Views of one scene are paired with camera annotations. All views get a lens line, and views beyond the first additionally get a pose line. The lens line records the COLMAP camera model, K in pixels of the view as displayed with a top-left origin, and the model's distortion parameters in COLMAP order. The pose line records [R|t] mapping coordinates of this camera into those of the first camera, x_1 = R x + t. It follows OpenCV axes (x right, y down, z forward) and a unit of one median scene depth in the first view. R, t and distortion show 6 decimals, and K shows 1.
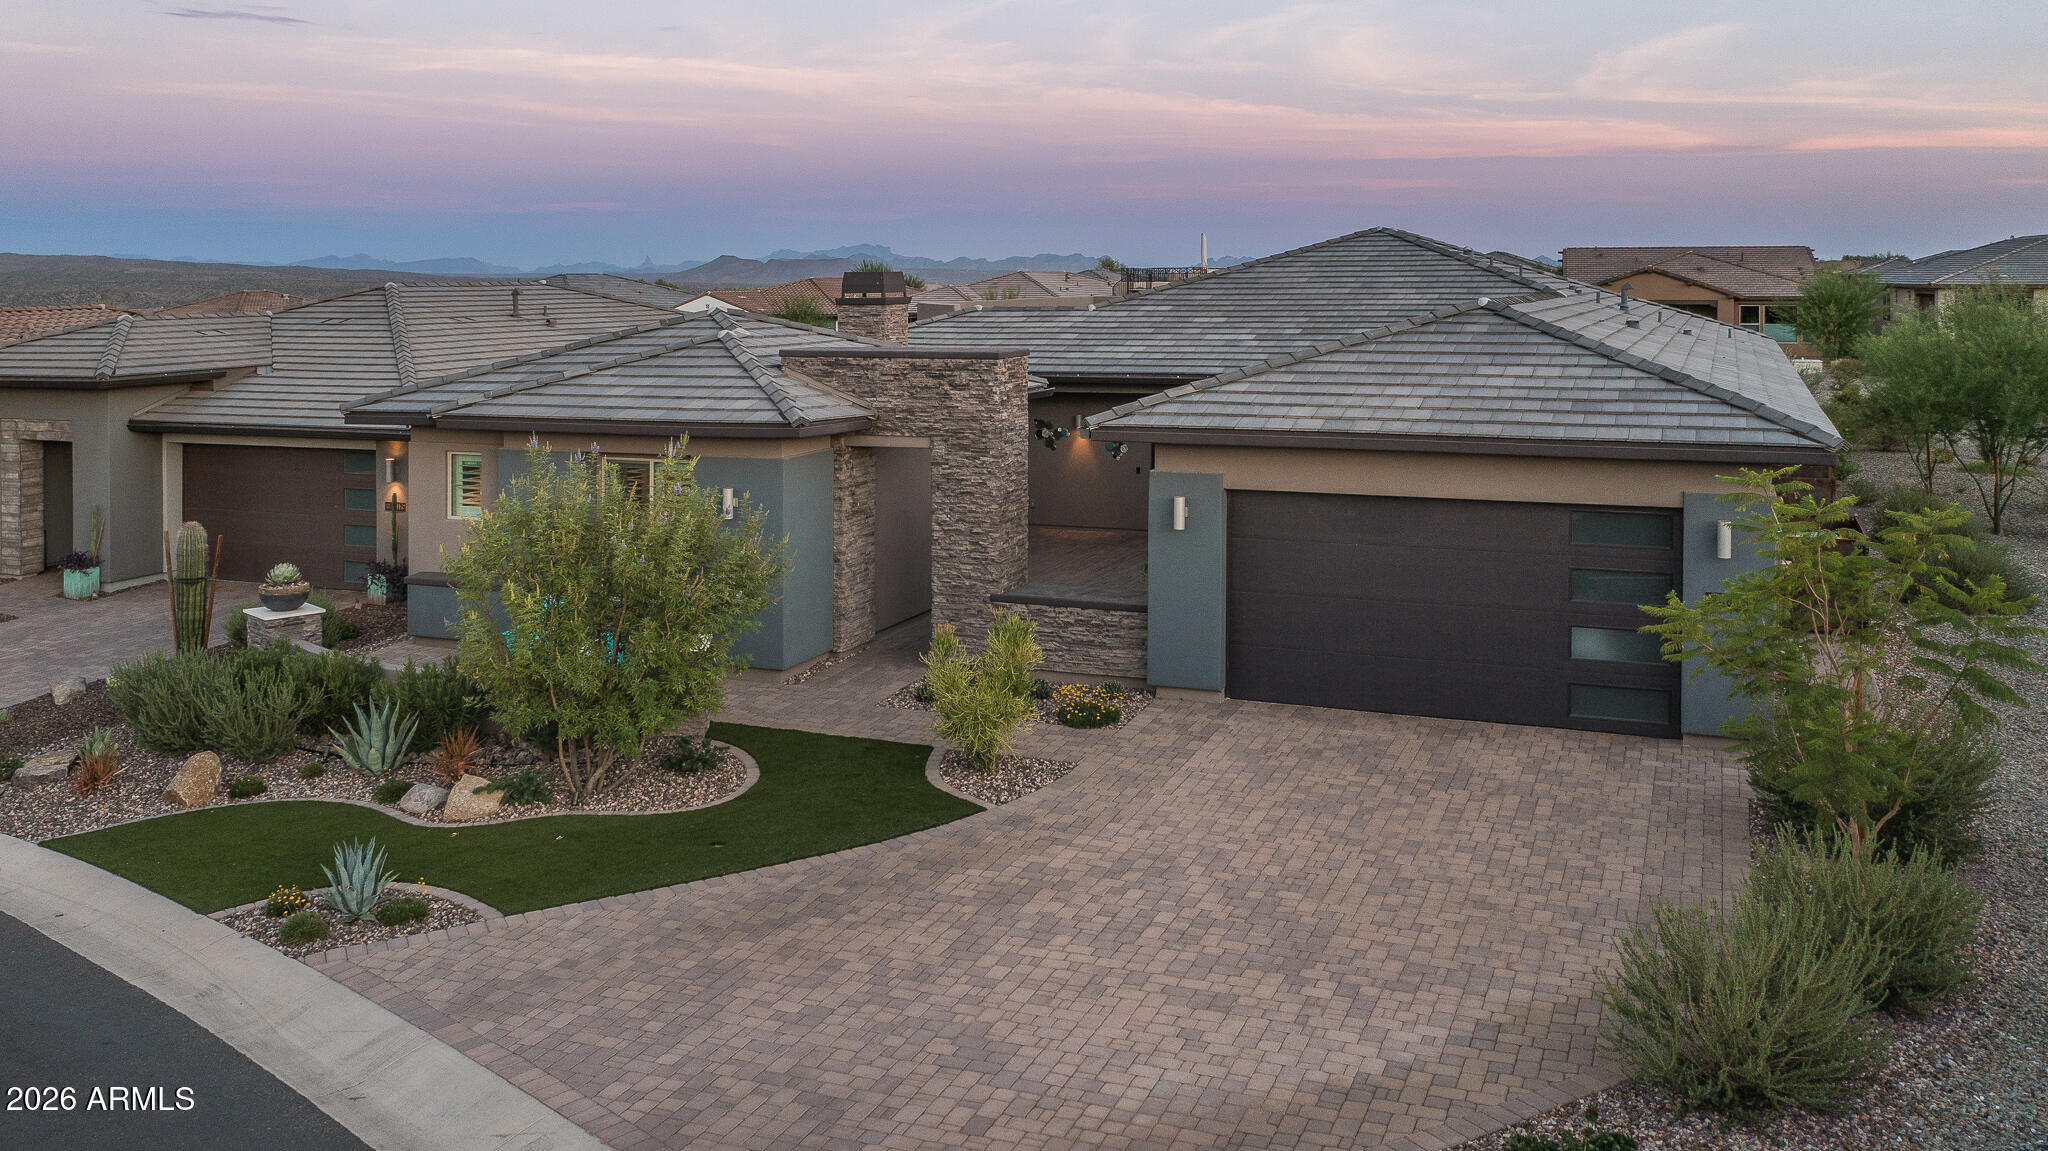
lens RADIAL K [[1689.5, 0, 1006.2], [0, 1689.5, 311.6], [0, 0, 1]] dist [-0.026252, 0.003241]
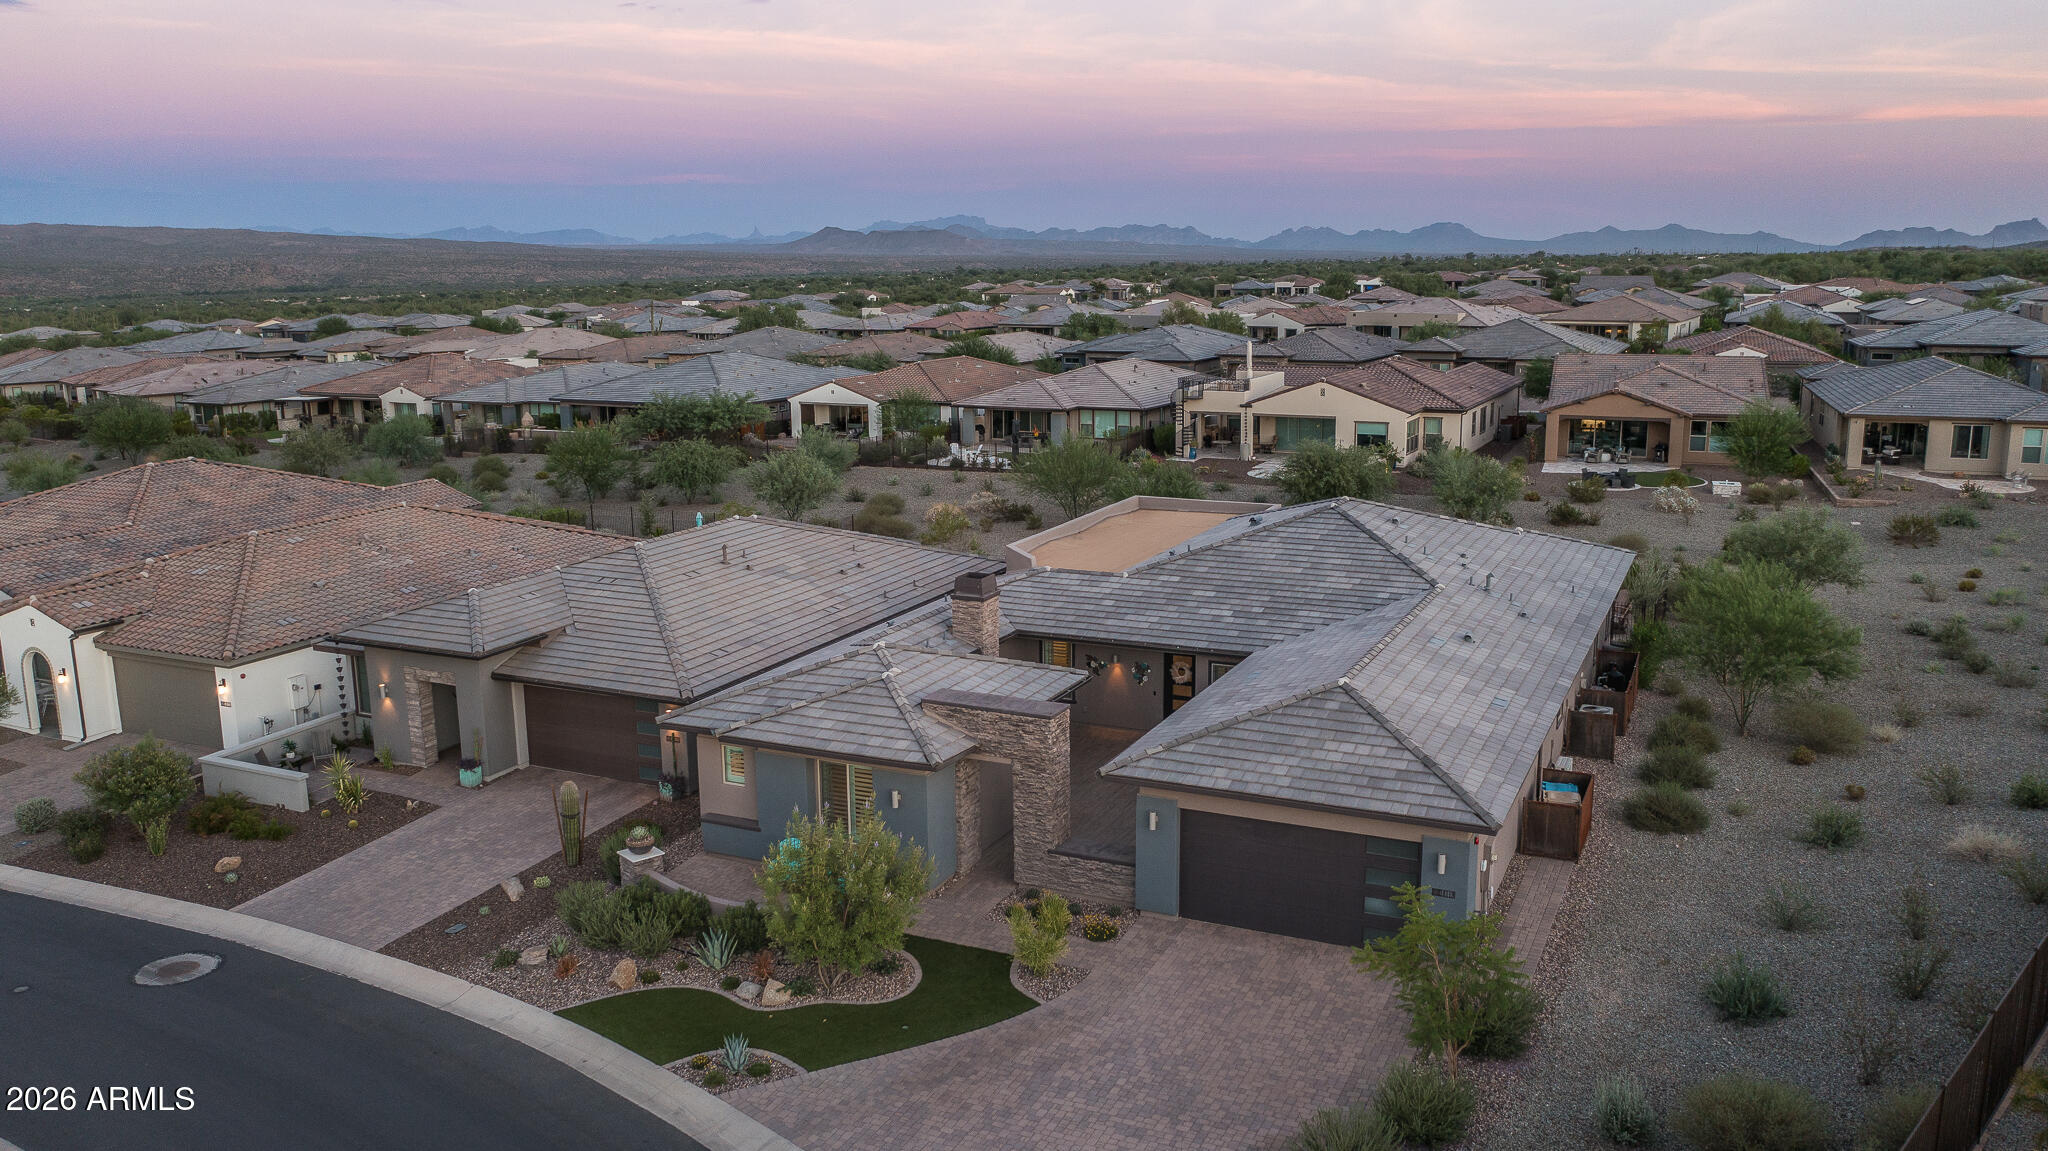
lens RADIAL K [[1616.1, 0, 1024.0], [0, 1616.1, 575.5], [0, 0, 1]] dist [-0.024627, -0.001114]
pose [[0.998883, -0.003633, -0.047115, 0.054784], [0.013013, 0.979638, 0.200350, -0.529606], [0.045427, -0.200739, 0.978591, -0.679878]]
